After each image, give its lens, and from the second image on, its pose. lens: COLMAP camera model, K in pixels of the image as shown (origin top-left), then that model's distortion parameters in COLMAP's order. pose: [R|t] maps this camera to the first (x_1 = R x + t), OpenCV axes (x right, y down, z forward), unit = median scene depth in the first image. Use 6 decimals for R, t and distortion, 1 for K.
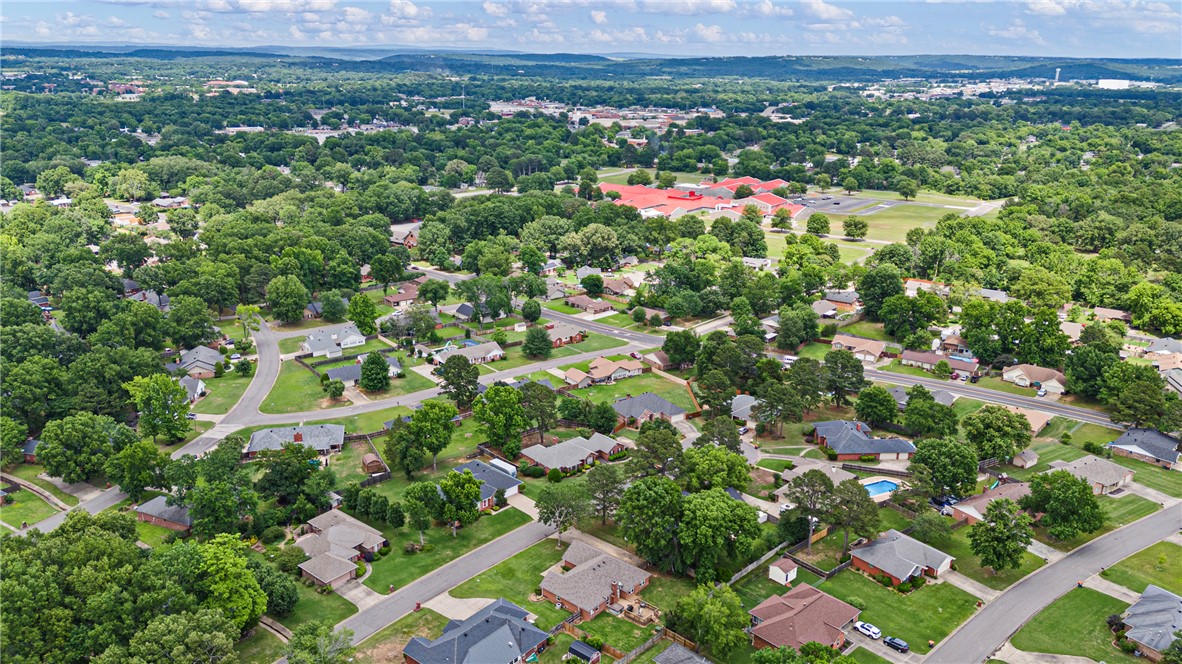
lens RADIAL K [[888.2, 0, 590.6], [0, 888.2, 332.6], [0, 0, 1]] dist [0.034610, -0.012762]
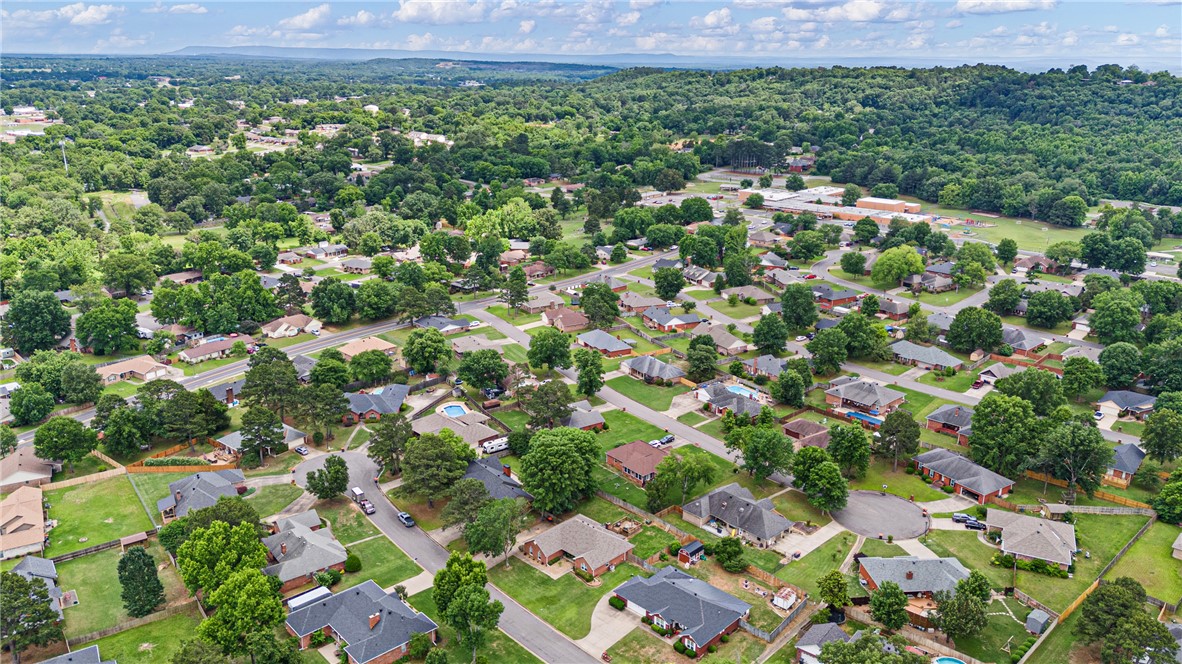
lens RADIAL K [[888.2, 0, 588.7], [0, 888.2, 331.2], [0, 0, 1]] dist [0.034610, -0.012762]
pose [[0.071086, -0.315253, 0.946342, -0.565385], [0.283330, 0.916045, 0.283877, -0.161254], [-0.956384, 0.247948, 0.154438, 0.456650]]
